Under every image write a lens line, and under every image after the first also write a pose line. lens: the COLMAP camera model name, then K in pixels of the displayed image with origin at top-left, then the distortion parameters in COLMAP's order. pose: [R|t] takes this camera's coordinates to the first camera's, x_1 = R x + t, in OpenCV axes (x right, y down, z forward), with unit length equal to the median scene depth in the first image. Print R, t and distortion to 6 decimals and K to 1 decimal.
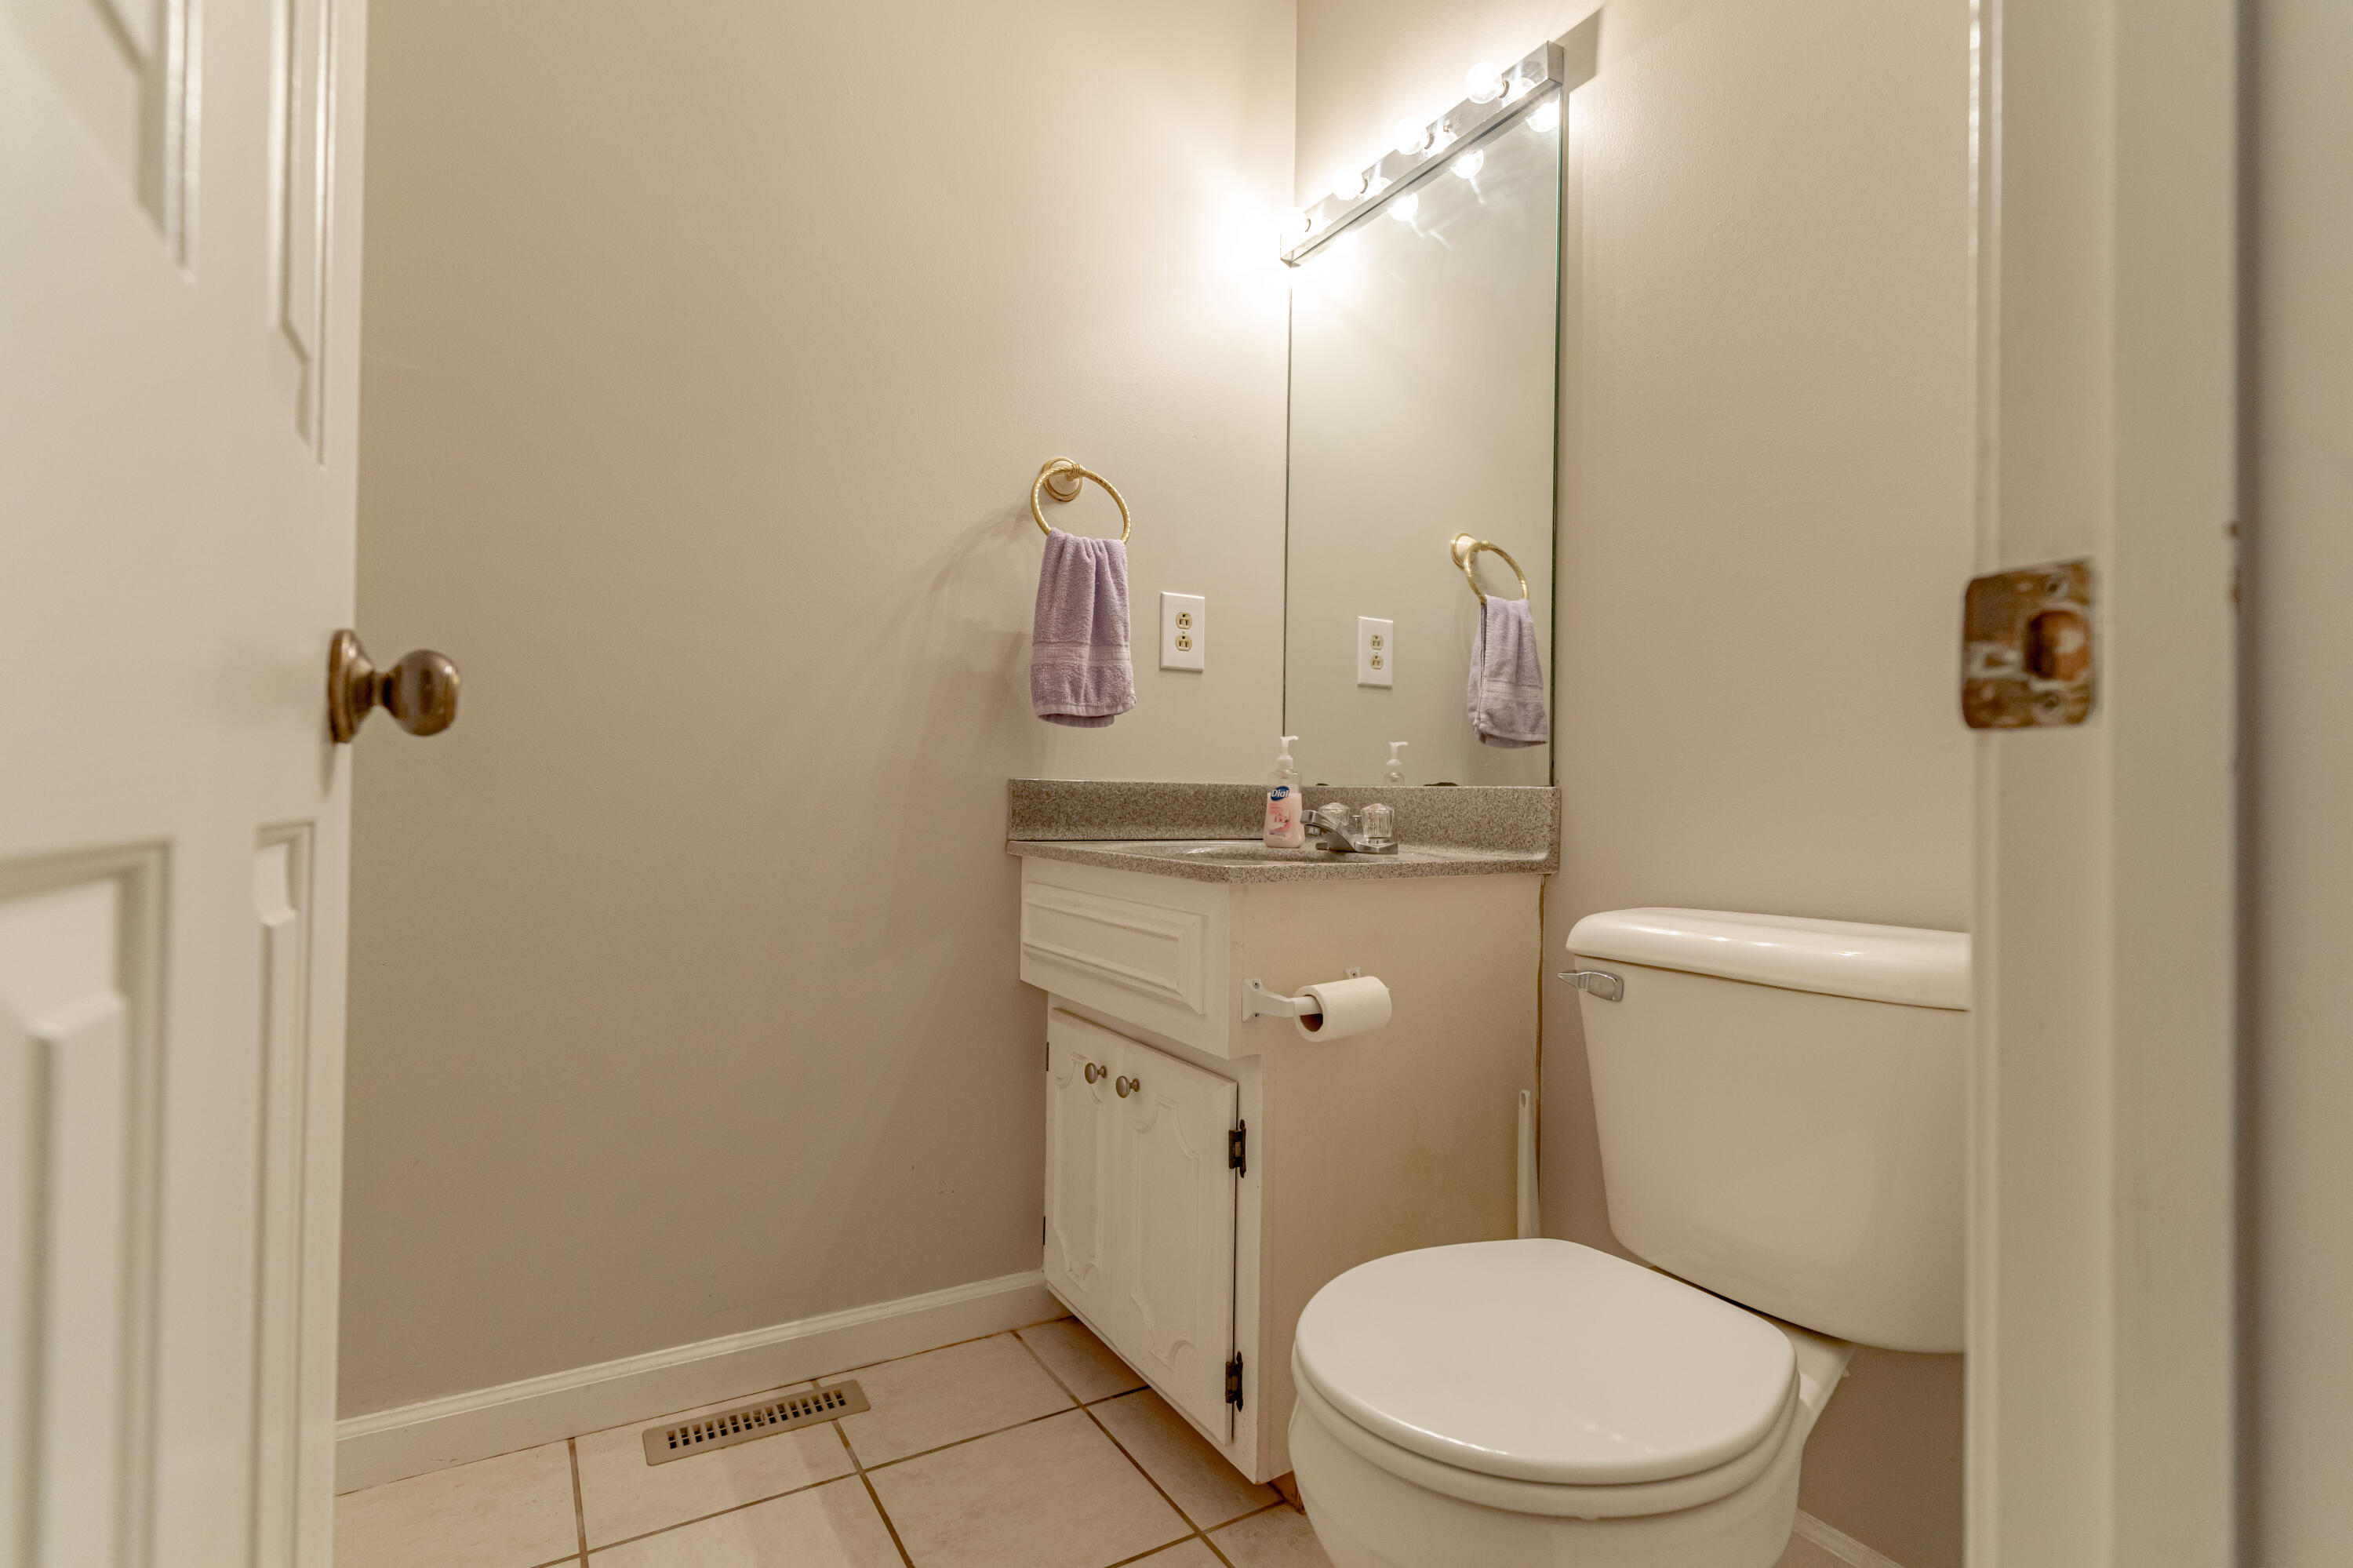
lens RADIAL K [[1125.7, 0, 1175.5], [0, 1125.7, 783.1], [0, 0, 1]] dist [-0.004307, 0.000028]
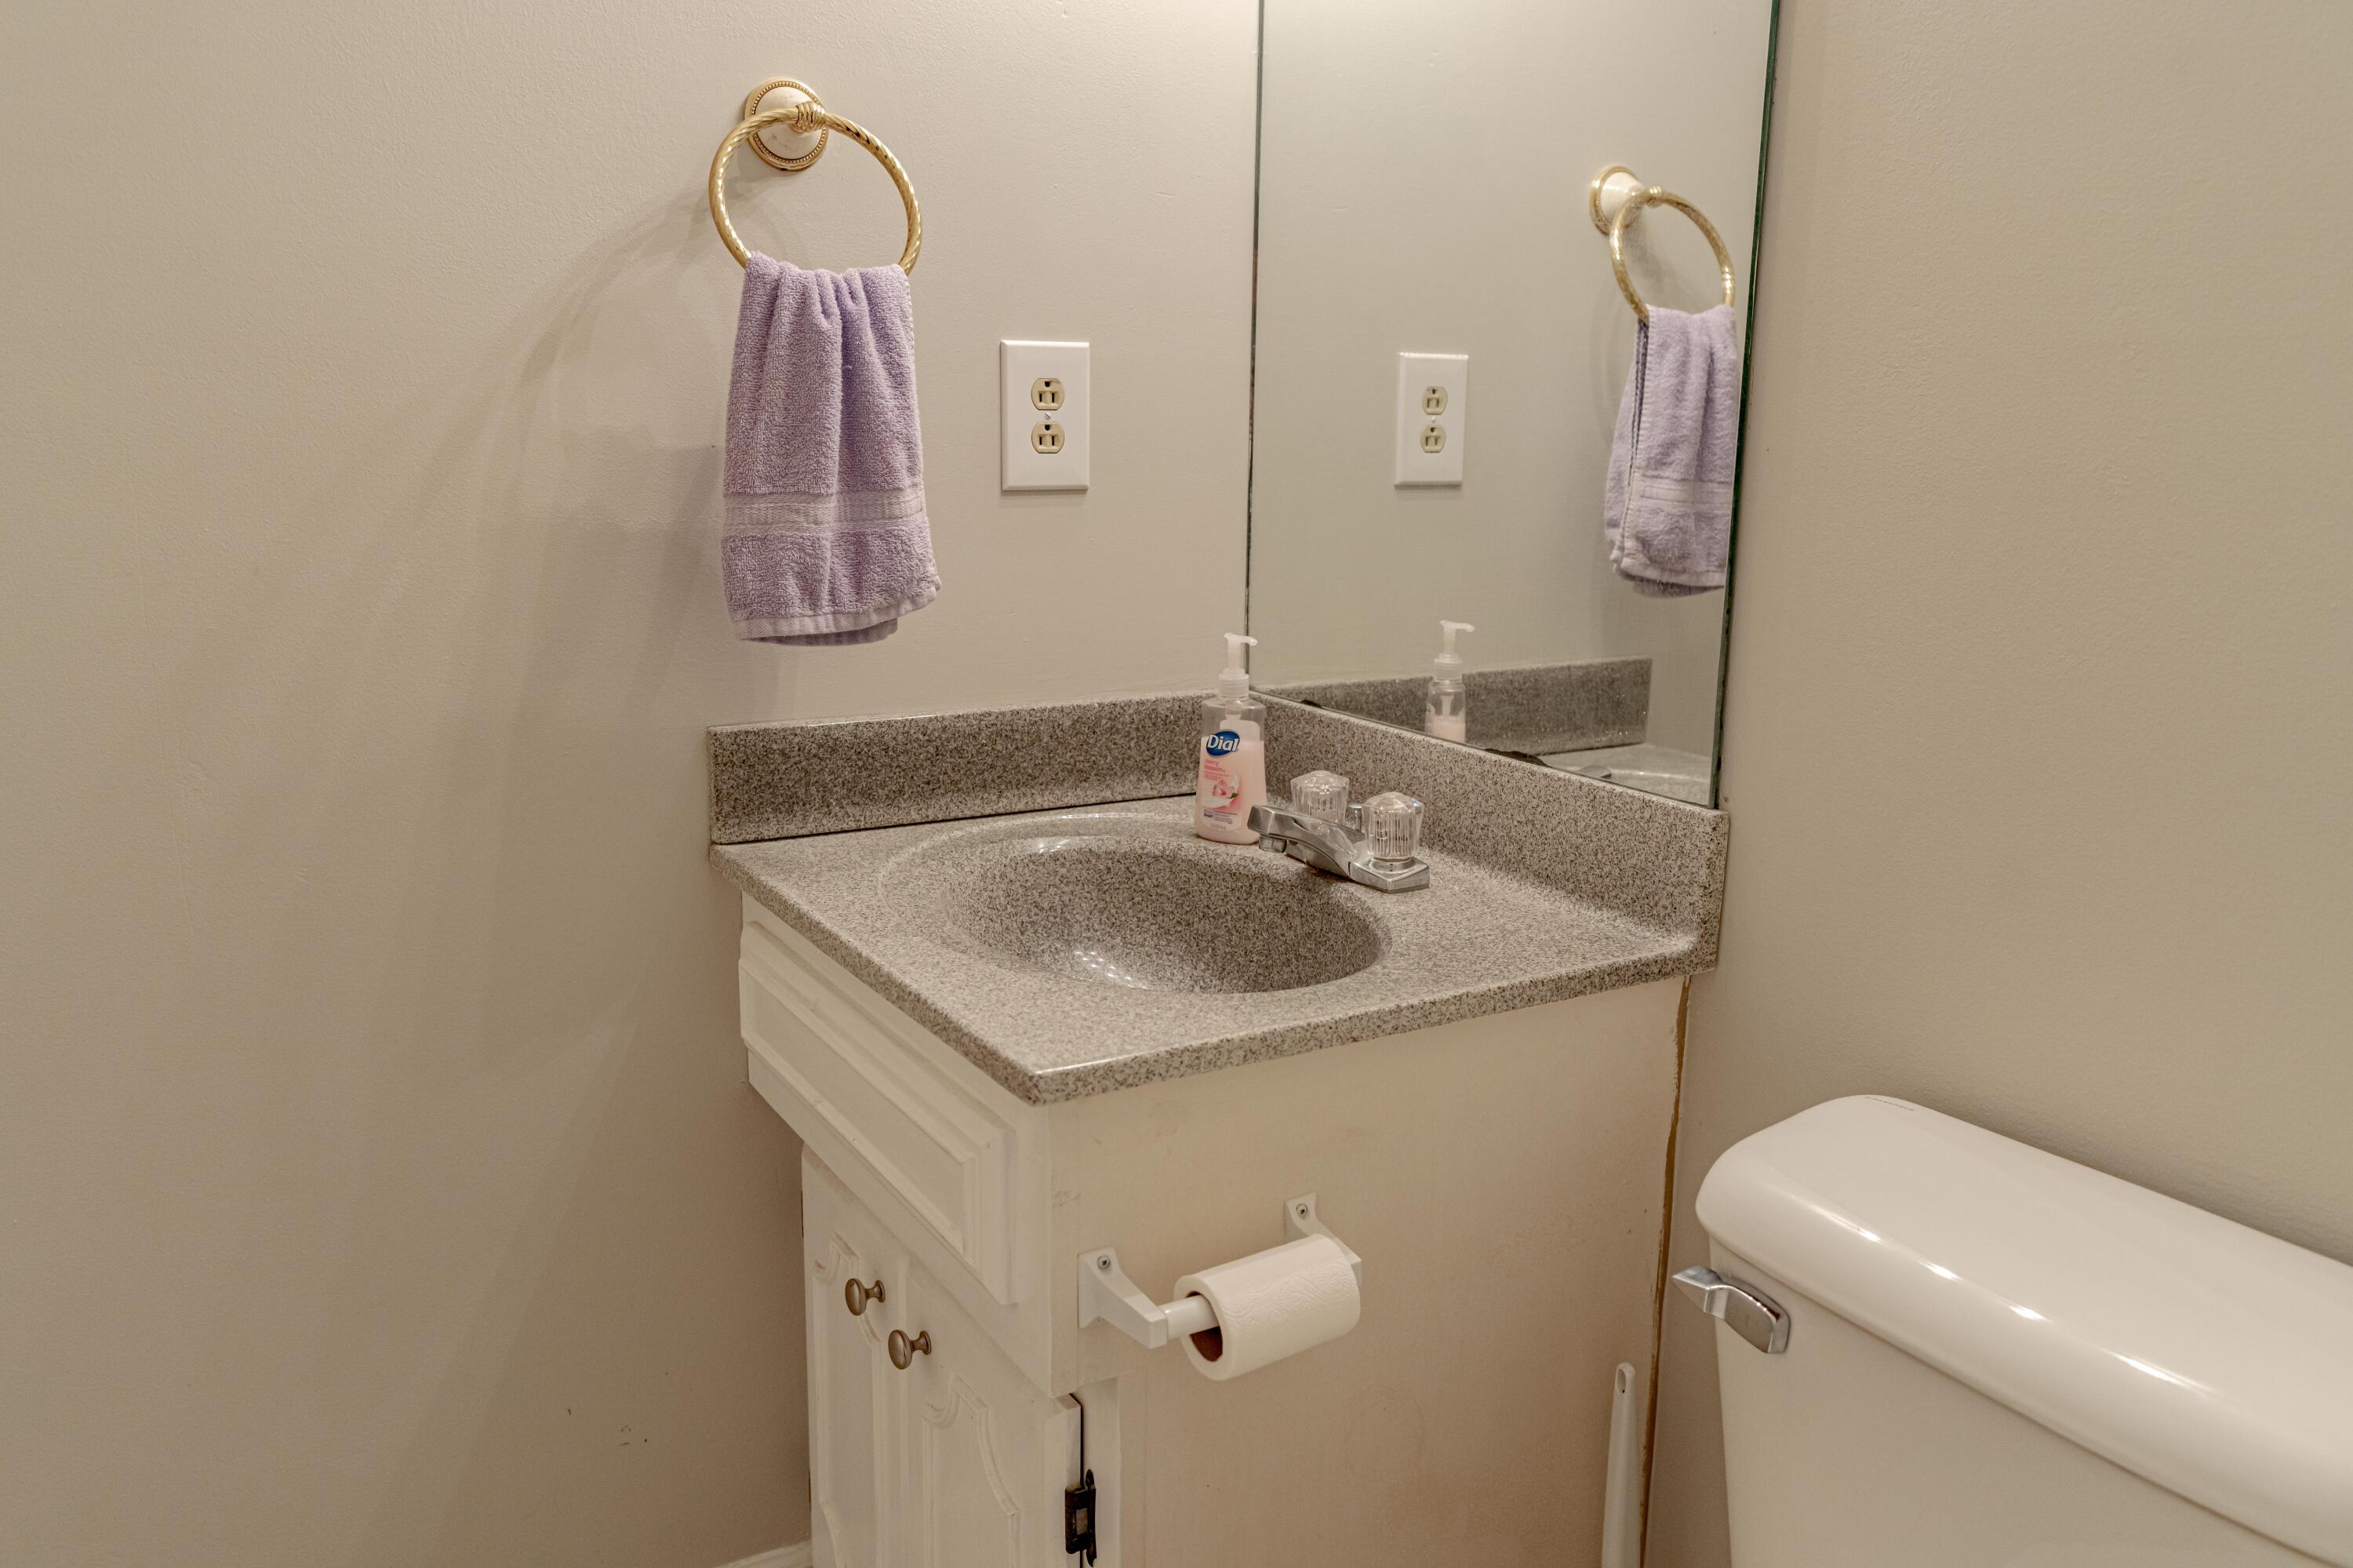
lens RADIAL K [[1836.4, 0, 1173.9], [0, 1836.4, 787.7], [0, 0, 1]] dist [0.006064, -0.001723]
pose [[0.999920, 0.000692, -0.012666, 0.083204], [0.002058, 0.976427, 0.215839, -0.163056], [0.012516, -0.215848, 0.976347, 0.149343]]
